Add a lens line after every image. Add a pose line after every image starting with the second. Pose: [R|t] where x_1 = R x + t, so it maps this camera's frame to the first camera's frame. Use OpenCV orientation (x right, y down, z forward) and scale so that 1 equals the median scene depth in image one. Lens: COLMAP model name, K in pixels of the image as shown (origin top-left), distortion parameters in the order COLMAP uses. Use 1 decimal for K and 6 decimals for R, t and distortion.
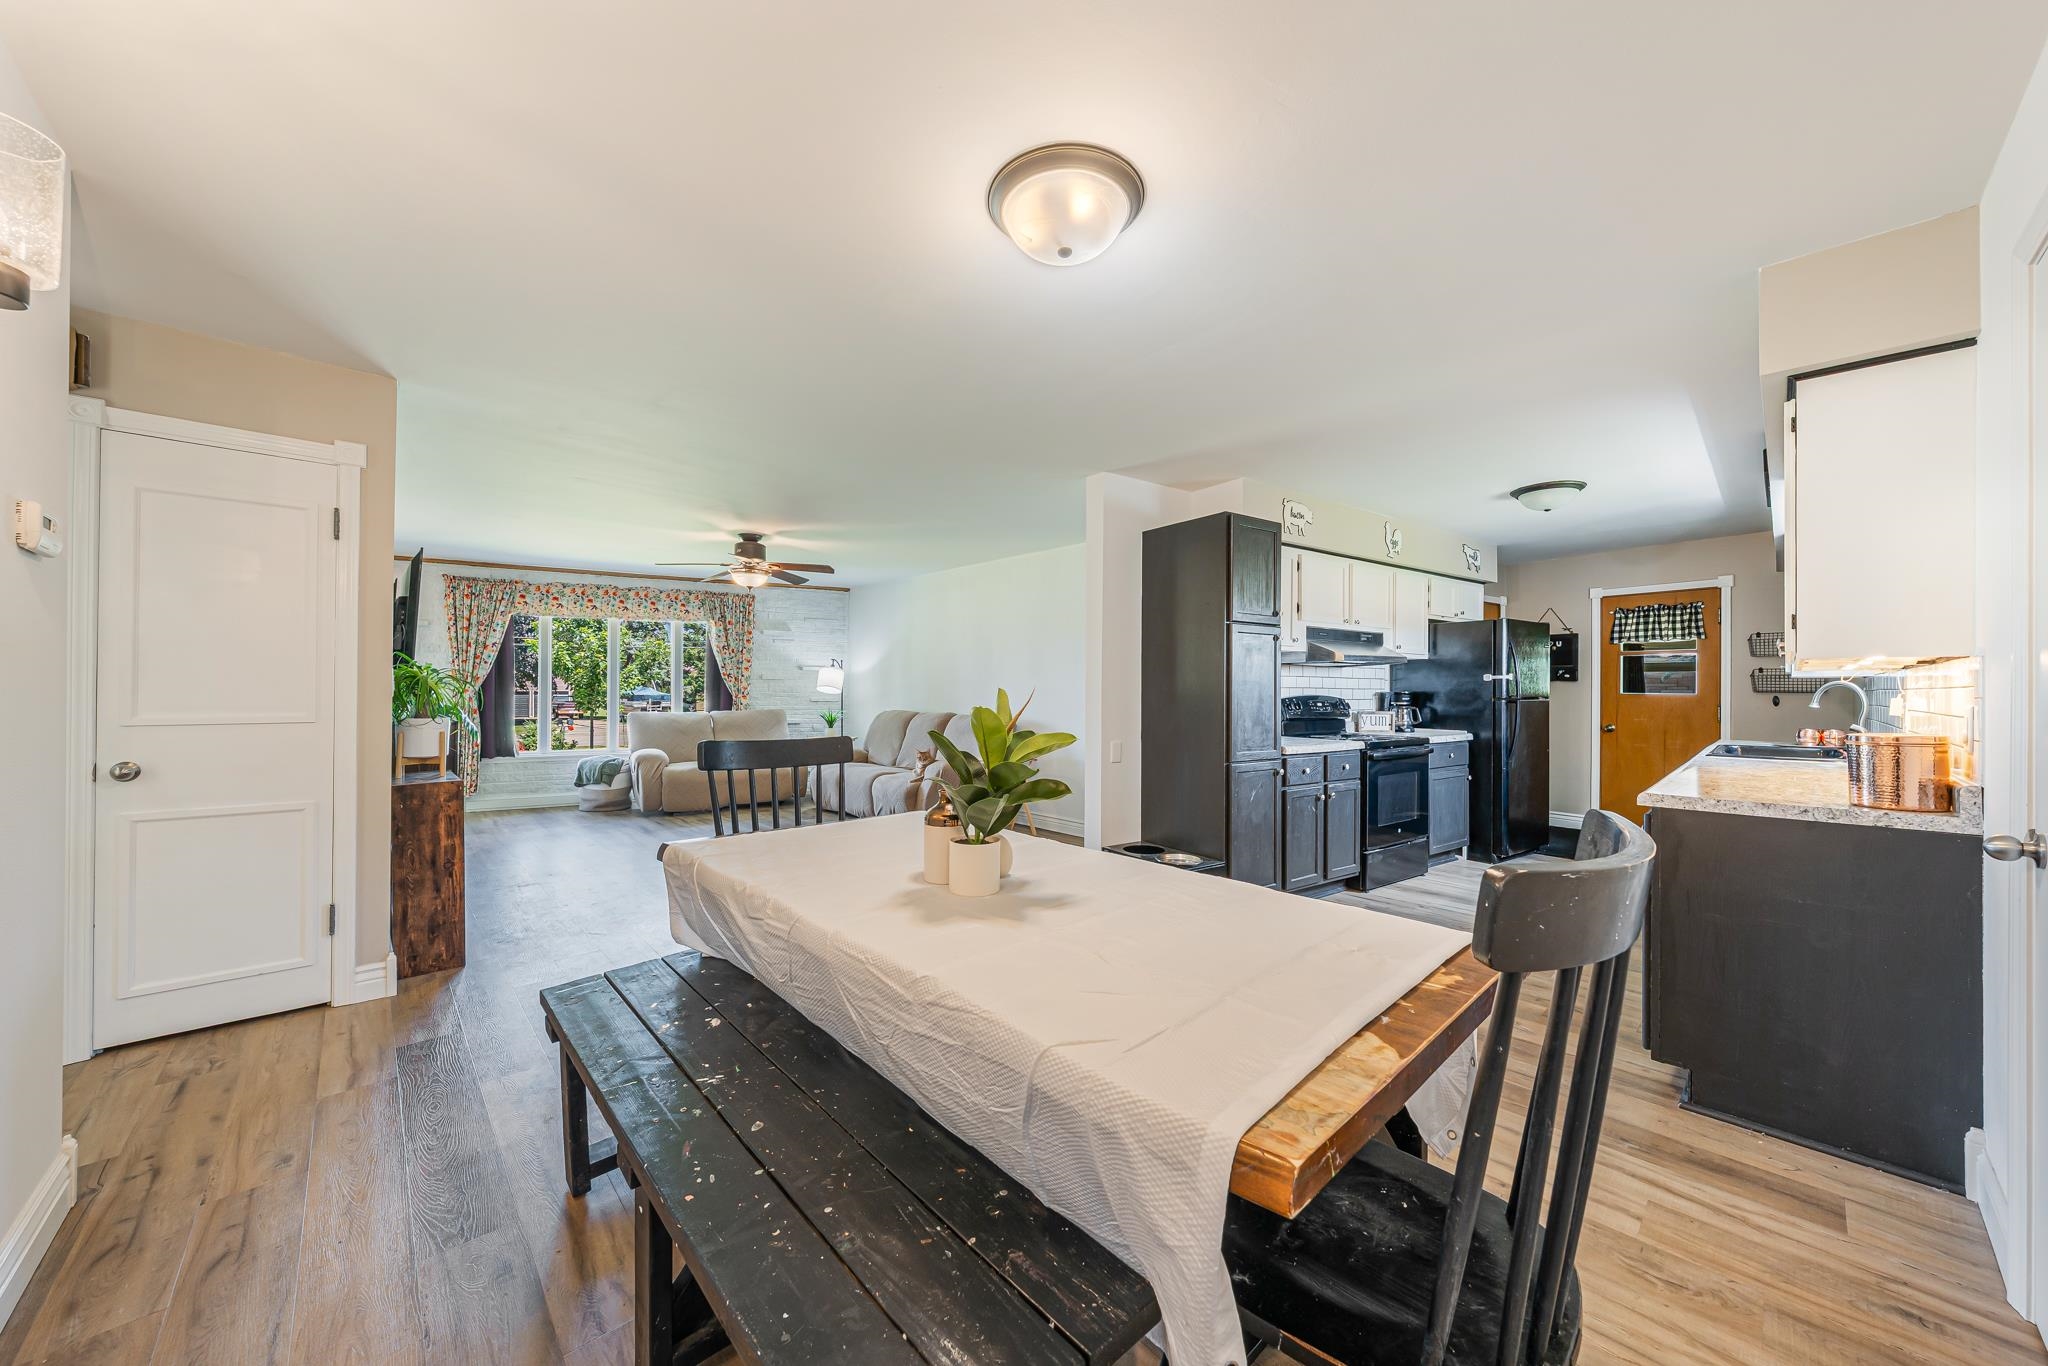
lens RADIAL K [[708.2, 0, 1030.1], [0, 708.2, 684.5], [0, 0, 1]] dist [-0.000811, 0.000176]
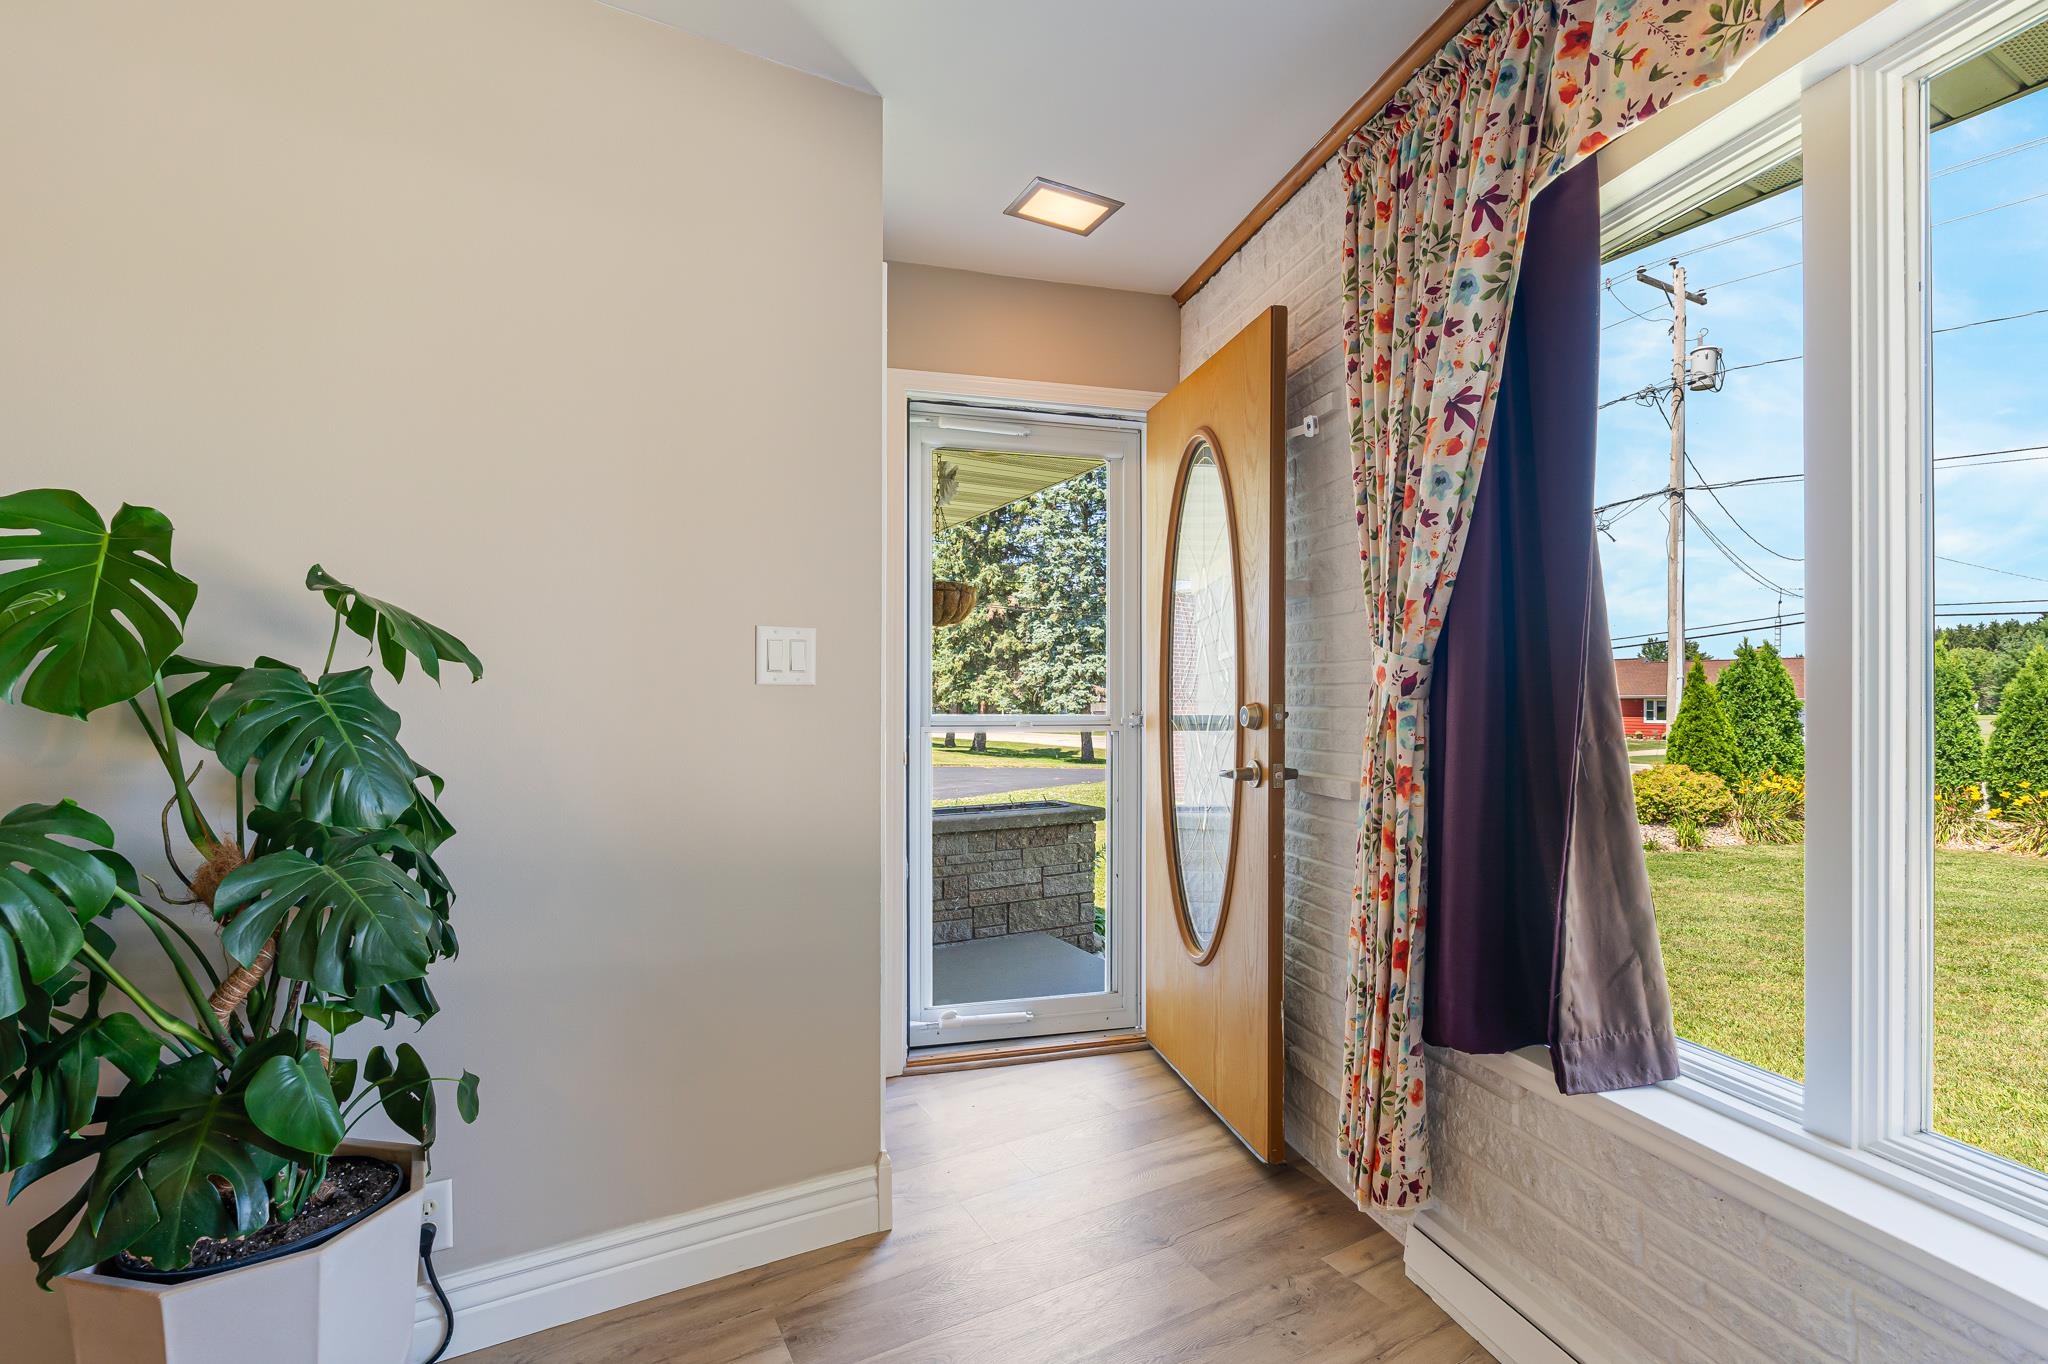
lens RADIAL K [[869.4, 0, 1040.8], [0, 869.4, 682.6], [0, 0, 1]] dist [0.004493, 0.000392]
pose [[-0.255532, -0.016137, -0.966666, -0.611989], [-0.001234, 0.999865, -0.016365, 0.017262], [0.966800, -0.002989, -0.255517, 1.115707]]
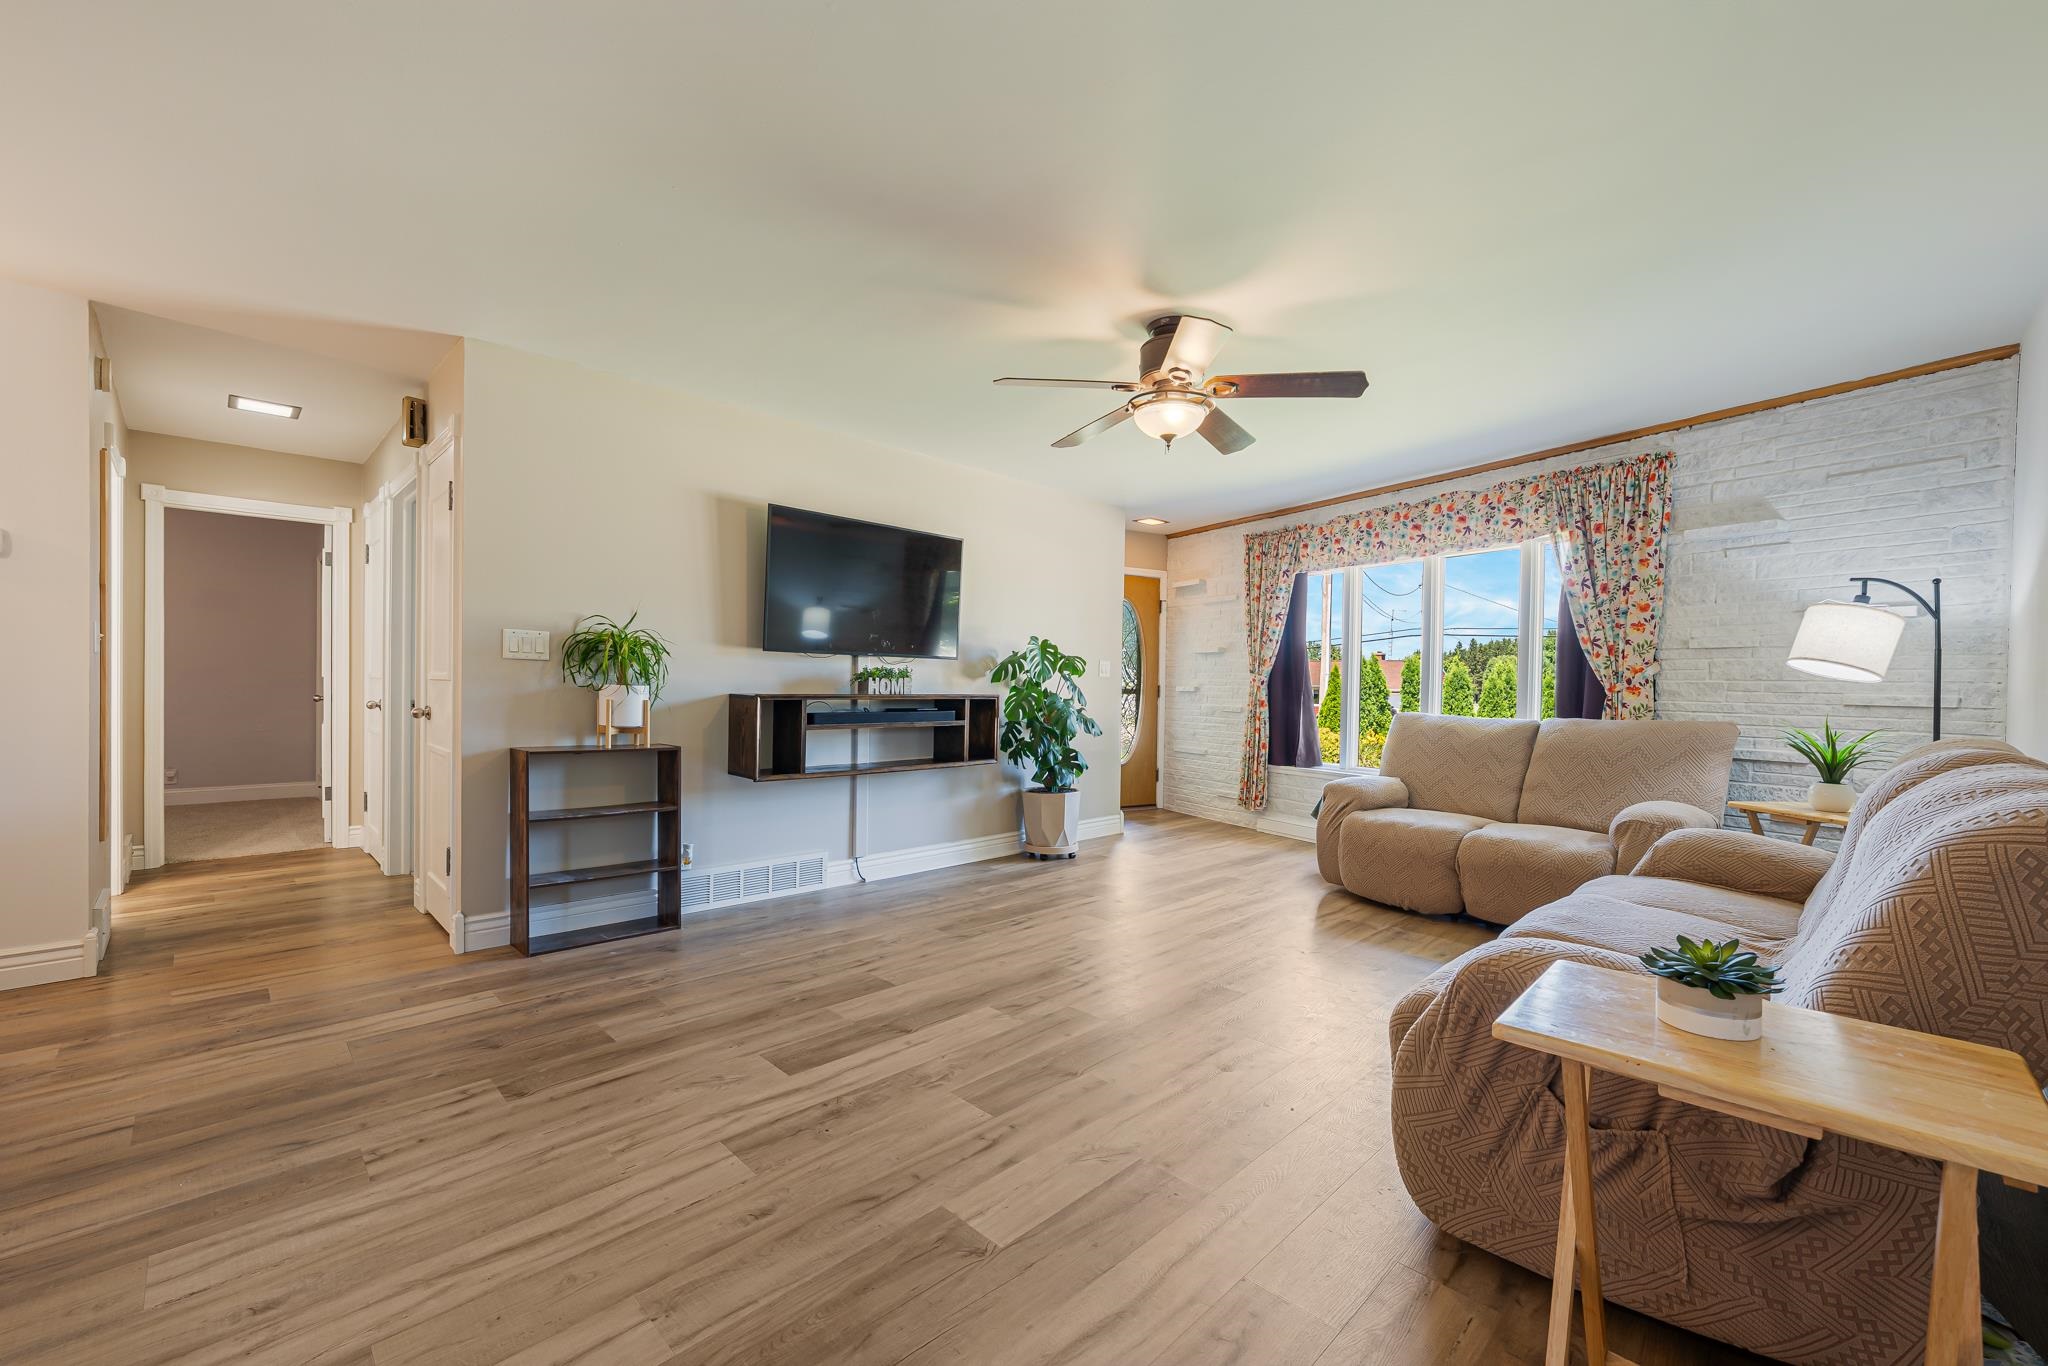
lens RADIAL K [[824.8, 0, 1028.2], [0, 824.8, 686.5], [0, 0, 1]] dist [0.001402, -0.000478]
pose [[0.025148, -0.000498, -0.999684, 0.135886], [-0.008292, 0.999965, -0.000707, 0.025253], [0.999649, 0.008307, 0.025143, 0.831370]]
